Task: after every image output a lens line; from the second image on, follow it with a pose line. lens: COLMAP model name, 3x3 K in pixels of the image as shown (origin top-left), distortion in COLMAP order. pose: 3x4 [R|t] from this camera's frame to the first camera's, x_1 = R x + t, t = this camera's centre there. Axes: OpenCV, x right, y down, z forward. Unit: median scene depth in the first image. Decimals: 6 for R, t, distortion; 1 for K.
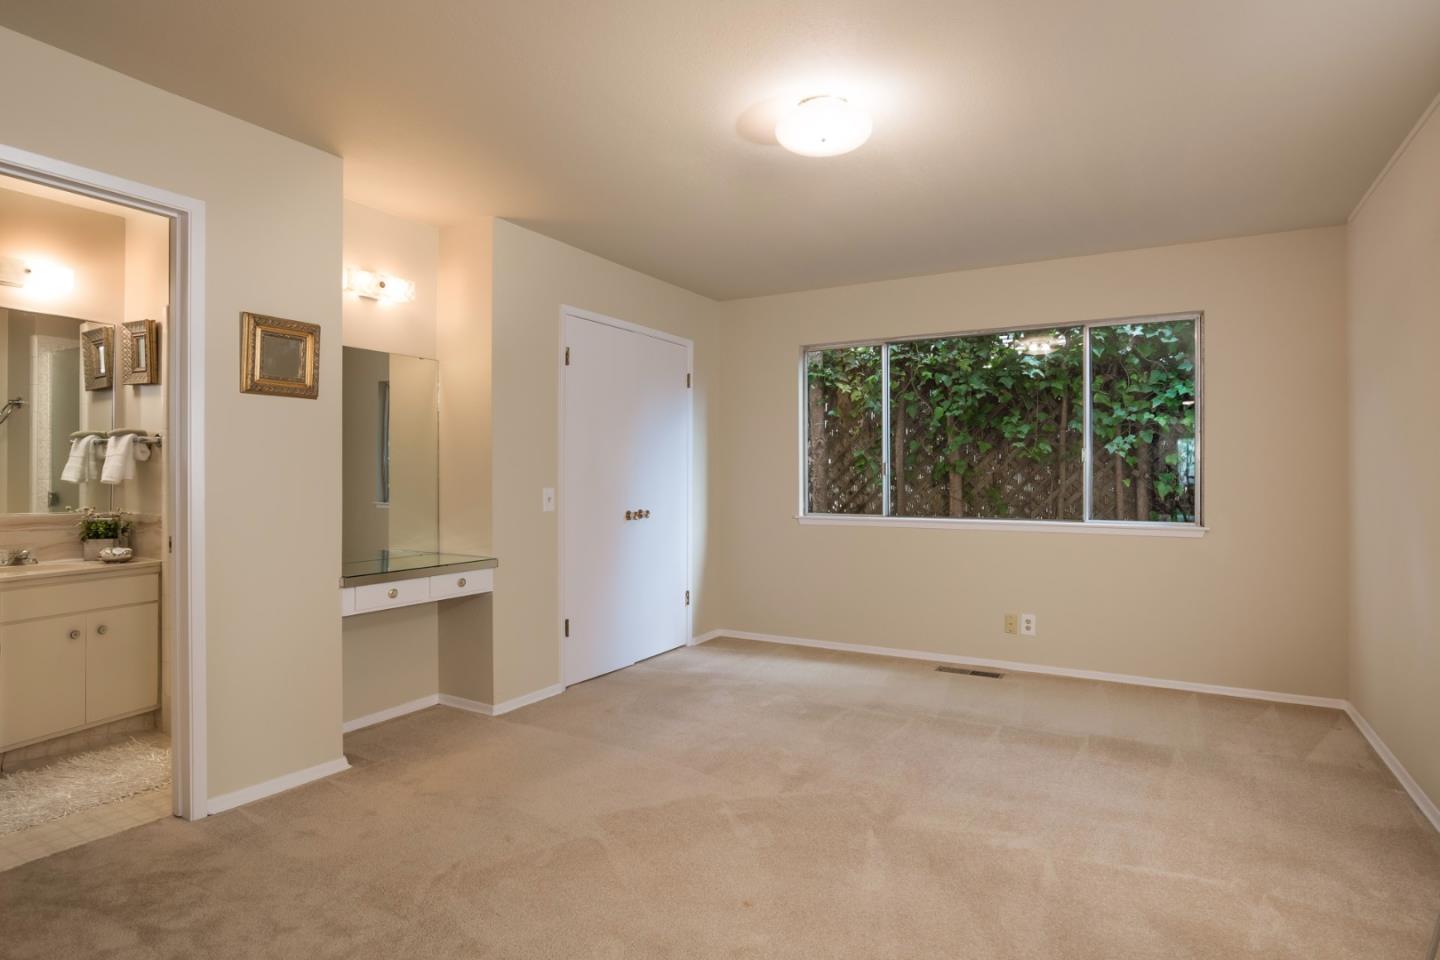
lens RADIAL K [[802.0, 0, 720.0], [0, 802.0, 480.0], [0, 0, 1]] dist [-0.000763, -0.000225]
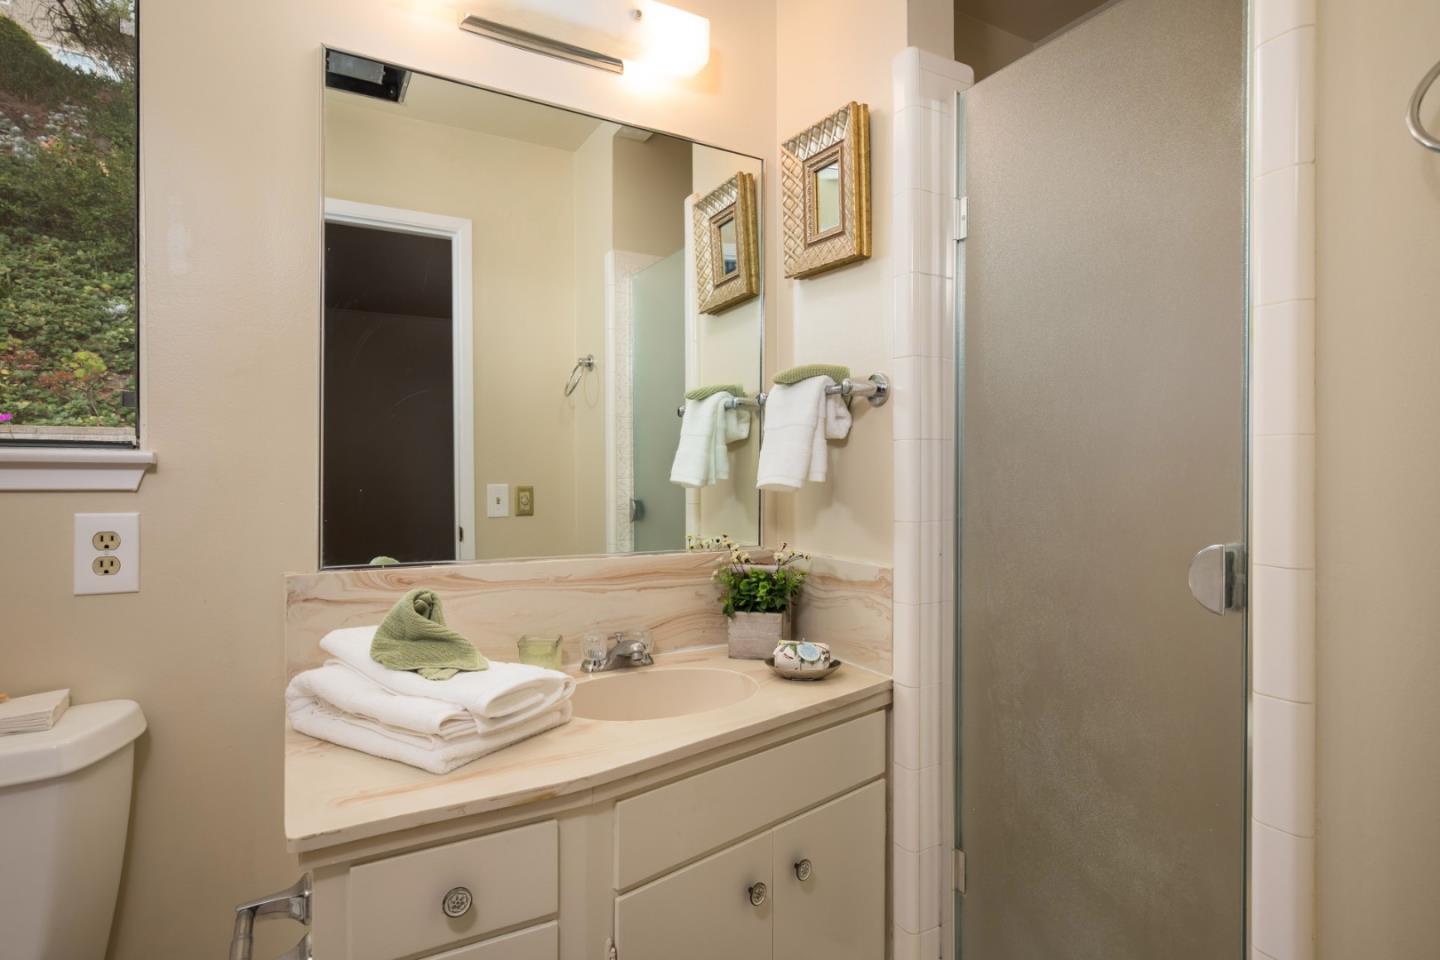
lens RADIAL K [[802.0, 0, 720.0], [0, 802.0, 480.0], [0, 0, 1]] dist [-0.000763, -0.000225]
pose [[0.870130, 0.000265, -0.492822, -0.563446], [0.004017, 0.999963, 0.007629, -0.004594], [0.492806, -0.008618, 0.870097, 0.590473]]
